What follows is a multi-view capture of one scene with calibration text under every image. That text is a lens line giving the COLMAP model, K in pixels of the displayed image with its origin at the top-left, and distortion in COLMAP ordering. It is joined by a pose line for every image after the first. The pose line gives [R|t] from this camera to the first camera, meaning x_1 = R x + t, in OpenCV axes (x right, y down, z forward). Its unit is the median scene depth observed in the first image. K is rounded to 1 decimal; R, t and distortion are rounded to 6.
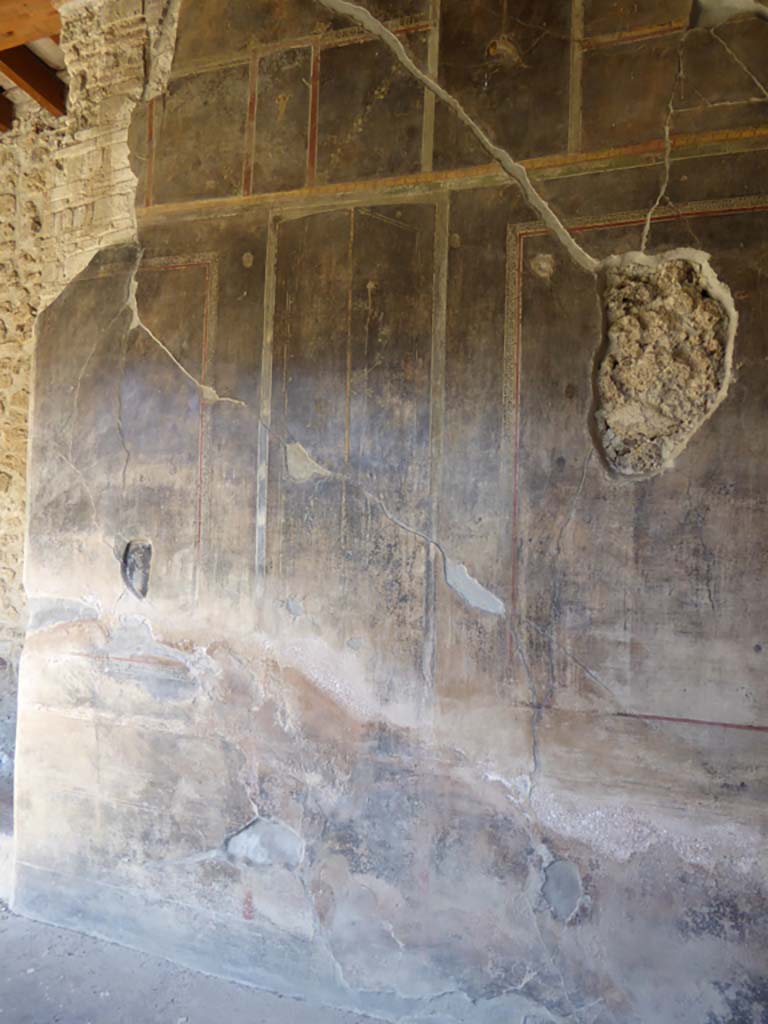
lens RADIAL K [[712.1, 0, 382.9], [0, 712.1, 513.3], [0, 0, 1]] dist [-0.026873, 0.006086]
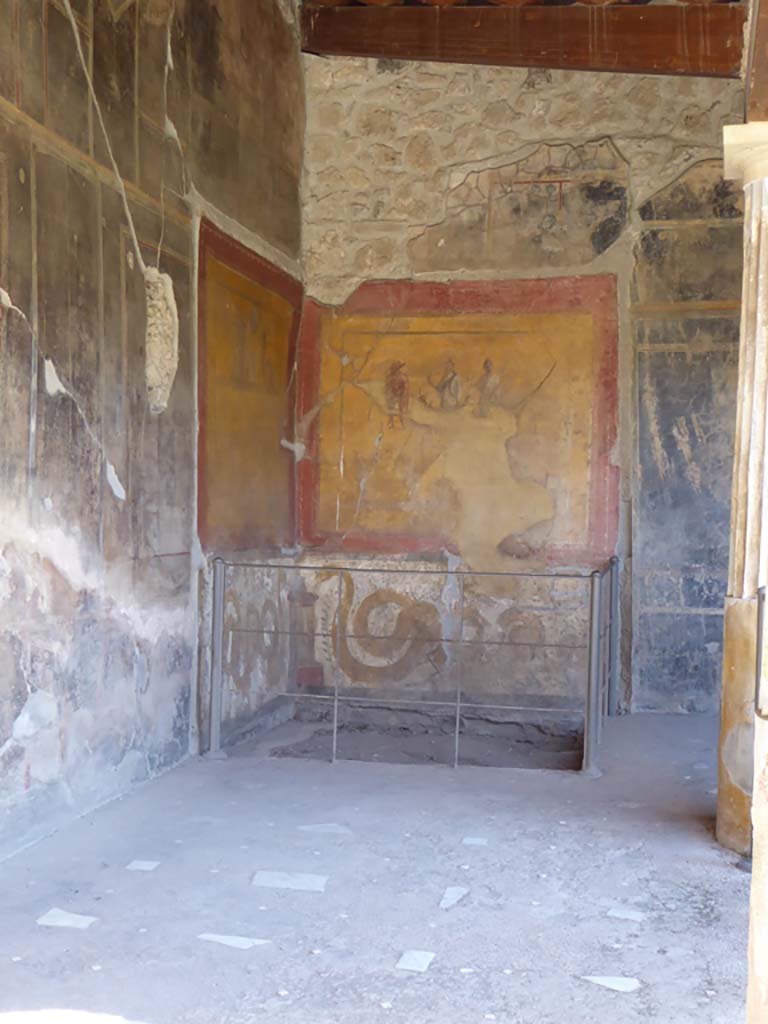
lens RADIAL K [[1312.4, 0, 384.1], [0, 1312.4, 512.6], [0, 0, 1]] dist [0.031174, 0.000000]
pose [[-0.133436, -0.035872, 0.990408, -2.003882], [-0.046497, 0.998471, 0.029899, 0.049532], [-0.989966, -0.042061, -0.134900, 0.651490]]
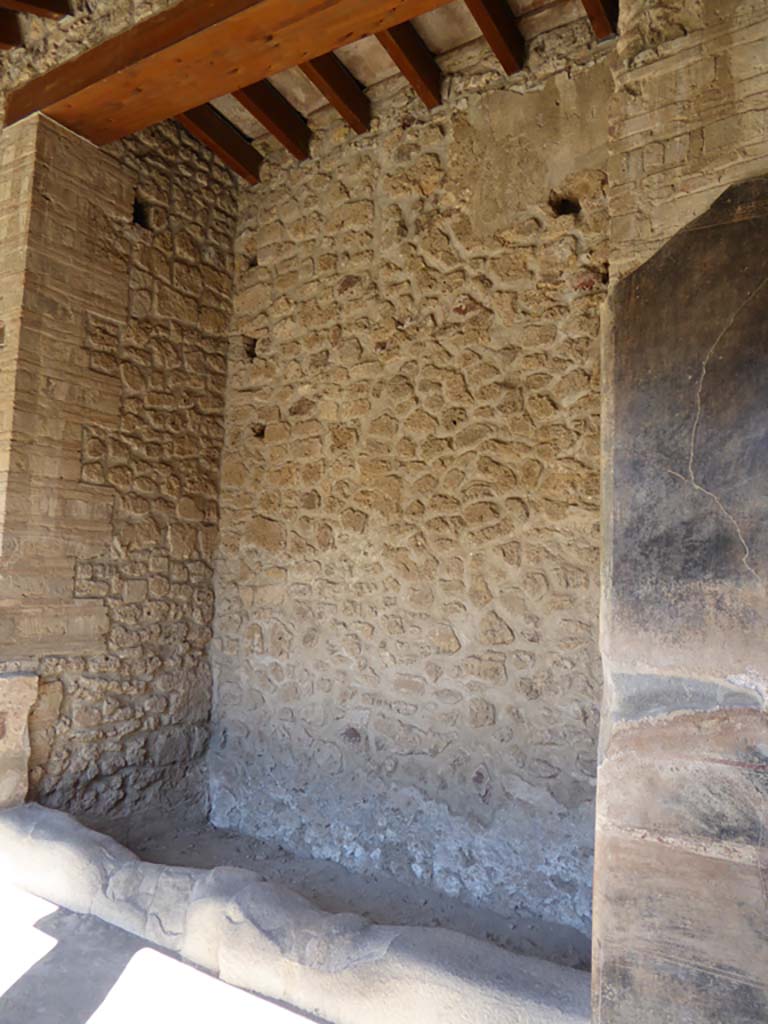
lens RADIAL K [[712.1, 0, 383.8], [0, 712.1, 516.1], [0, 0, 1]] dist [-0.026873, 0.006086]
pose [[0.985152, -0.002121, -0.171672, -0.605404], [-0.009638, 0.997663, -0.067637, 0.012682], [0.171414, 0.068287, 0.982830, 0.252468]]
